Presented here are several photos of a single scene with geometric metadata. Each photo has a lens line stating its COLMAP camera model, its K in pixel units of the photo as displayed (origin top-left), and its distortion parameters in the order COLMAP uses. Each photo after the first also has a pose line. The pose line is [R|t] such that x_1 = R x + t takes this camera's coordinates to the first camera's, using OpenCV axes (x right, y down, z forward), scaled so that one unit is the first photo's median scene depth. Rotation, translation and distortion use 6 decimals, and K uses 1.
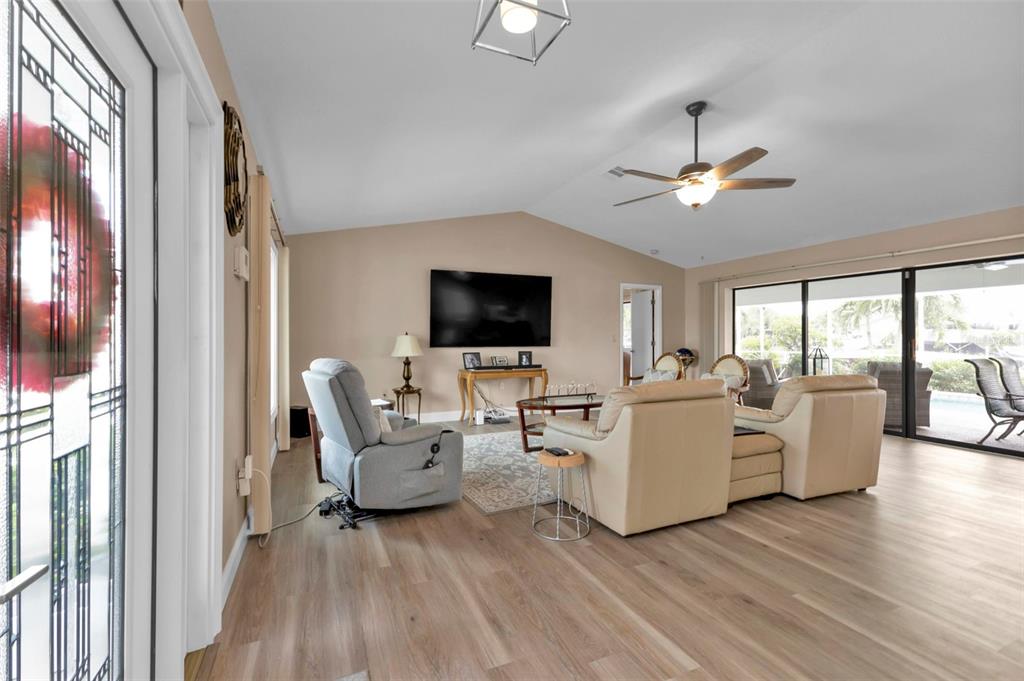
lens RADIAL K [[454.0, 0, 509.5], [0, 454.0, 331.6], [0, 0, 1]] dist [0.006749, 0.000262]
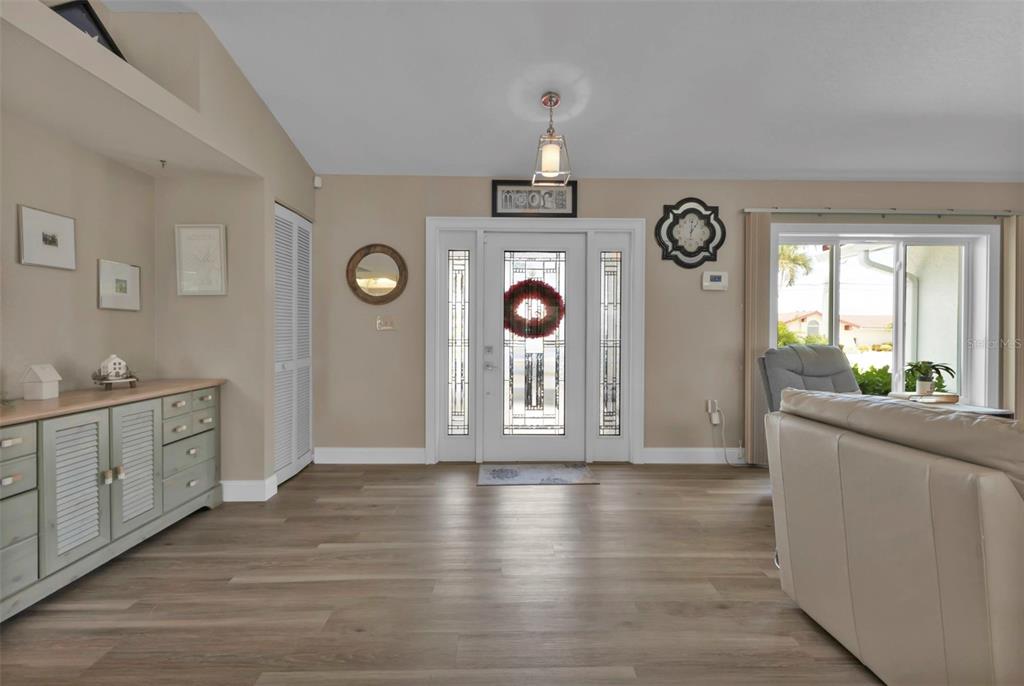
lens RADIAL K [[446.5, 0, 509.4], [0, 446.5, 336.4], [0, 0, 1]] dist [0.002095, 0.000274]
pose [[-0.381544, 0.007716, -0.924319, 0.463554], [0.009616, 0.999944, 0.004378, 0.014564], [0.924301, -0.007218, -0.381597, 0.375775]]
